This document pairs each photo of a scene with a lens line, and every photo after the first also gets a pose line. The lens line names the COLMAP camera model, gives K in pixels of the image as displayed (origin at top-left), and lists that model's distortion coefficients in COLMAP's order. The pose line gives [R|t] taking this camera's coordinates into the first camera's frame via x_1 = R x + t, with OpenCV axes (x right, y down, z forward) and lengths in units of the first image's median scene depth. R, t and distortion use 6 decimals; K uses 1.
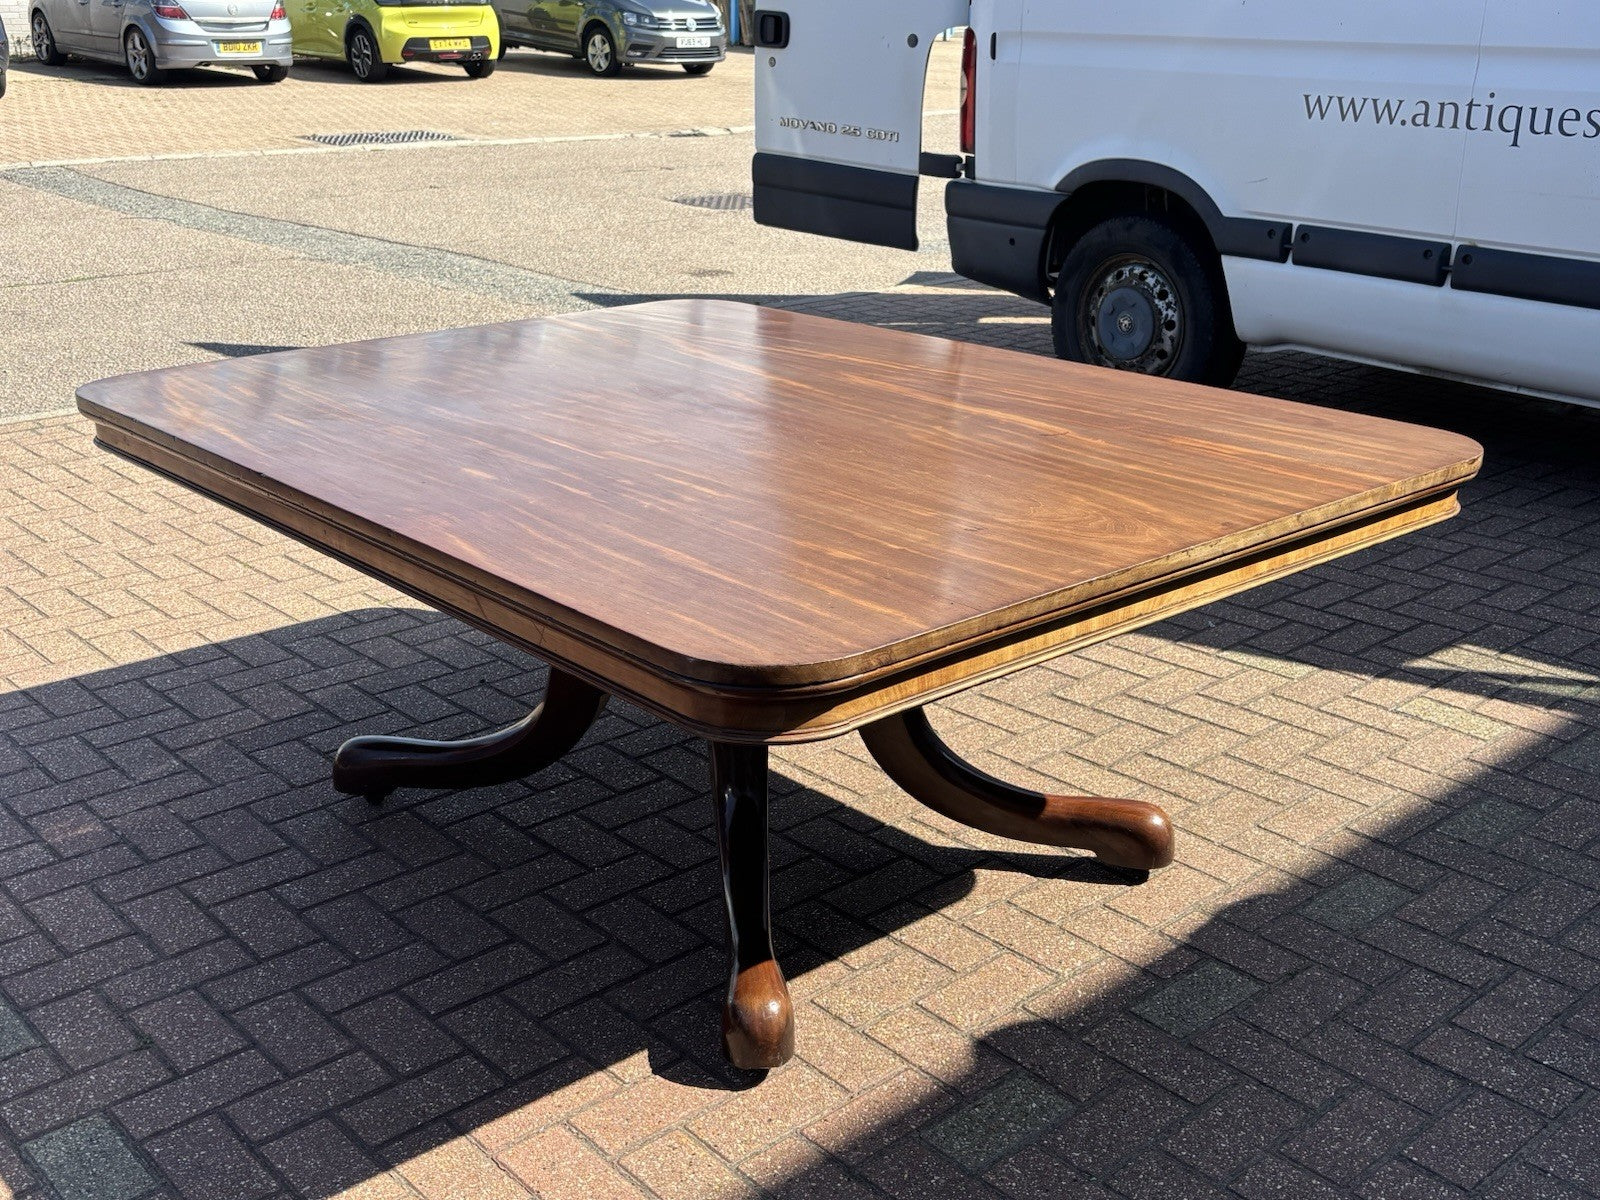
lens RADIAL K [[1694.4, 0, 796.6], [0, 1694.4, 607.2], [0, 0, 1]] dist [0.011555, 0.000000]
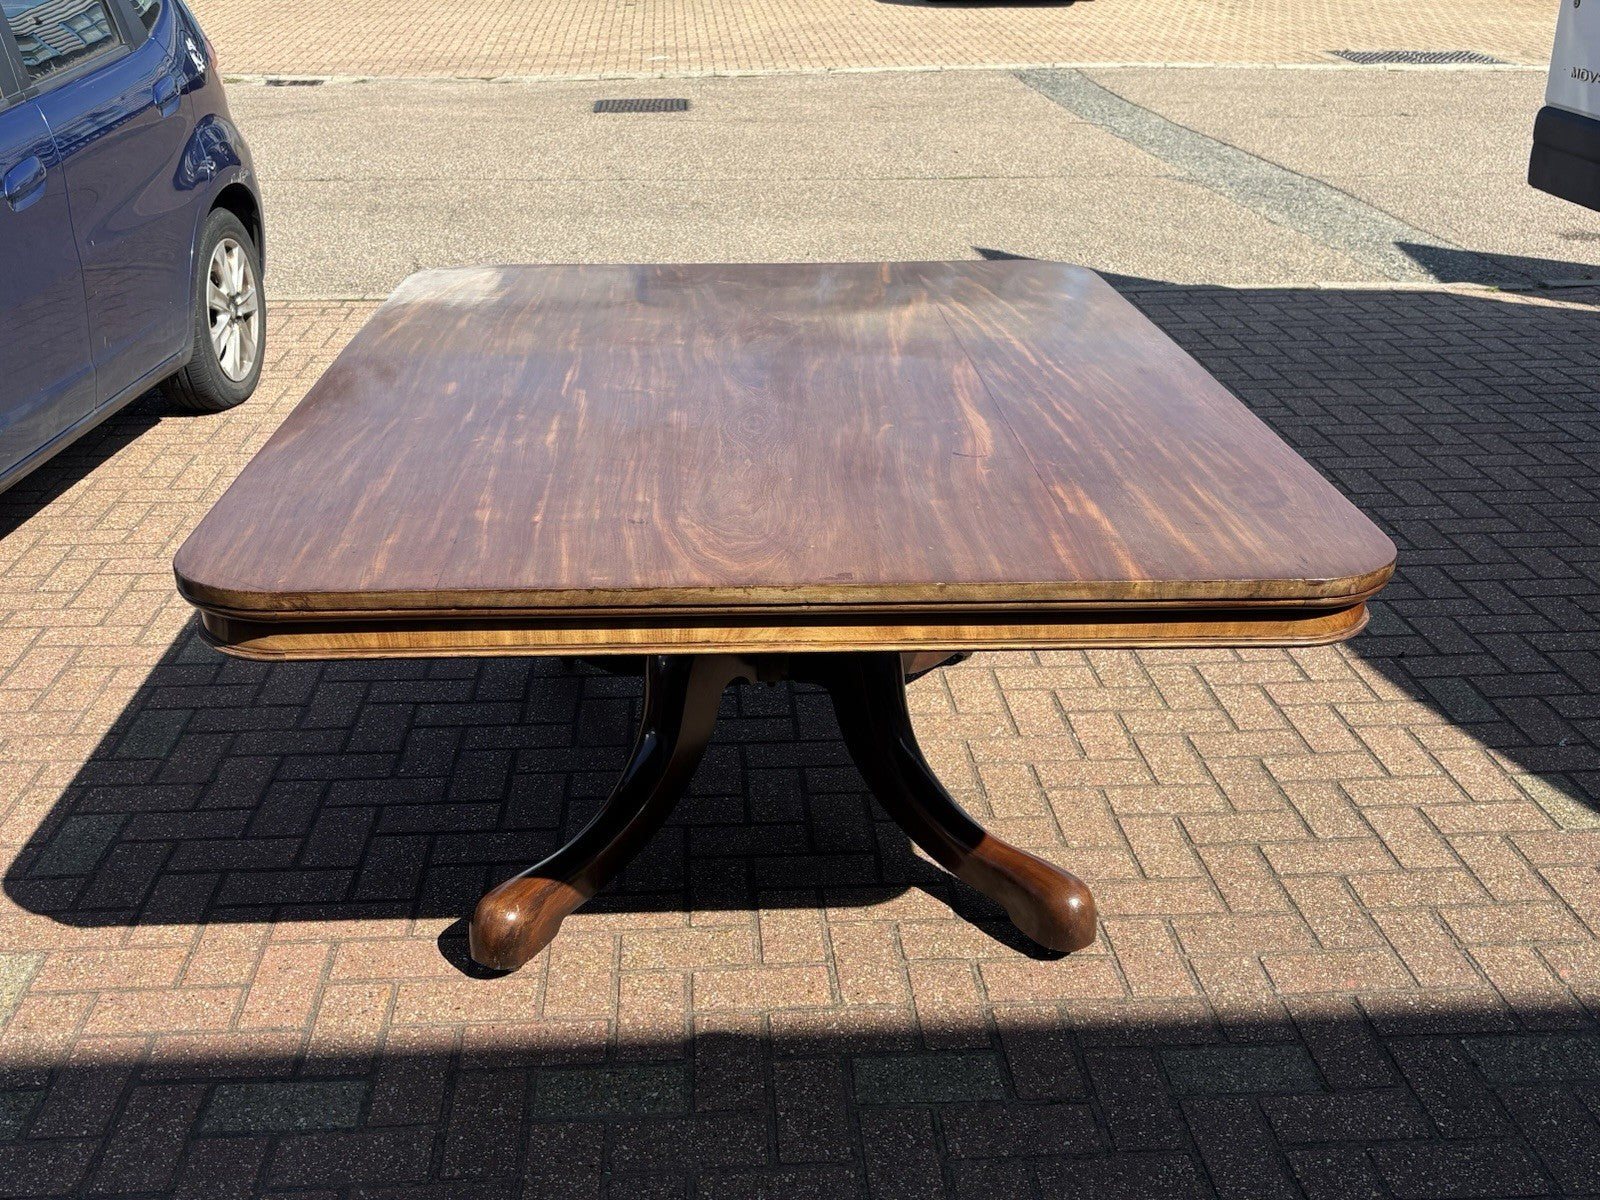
lens RADIAL K [[1694.4, 0, 795.0], [0, 1694.4, 610.9], [0, 0, 1]] dist [0.011555, 0.000000]
pose [[0.787894, 0.242035, -0.566253, 0.379126], [-0.210918, 0.969971, 0.121123, -0.067710], [0.578565, 0.024001, 0.815283, 0.115827]]
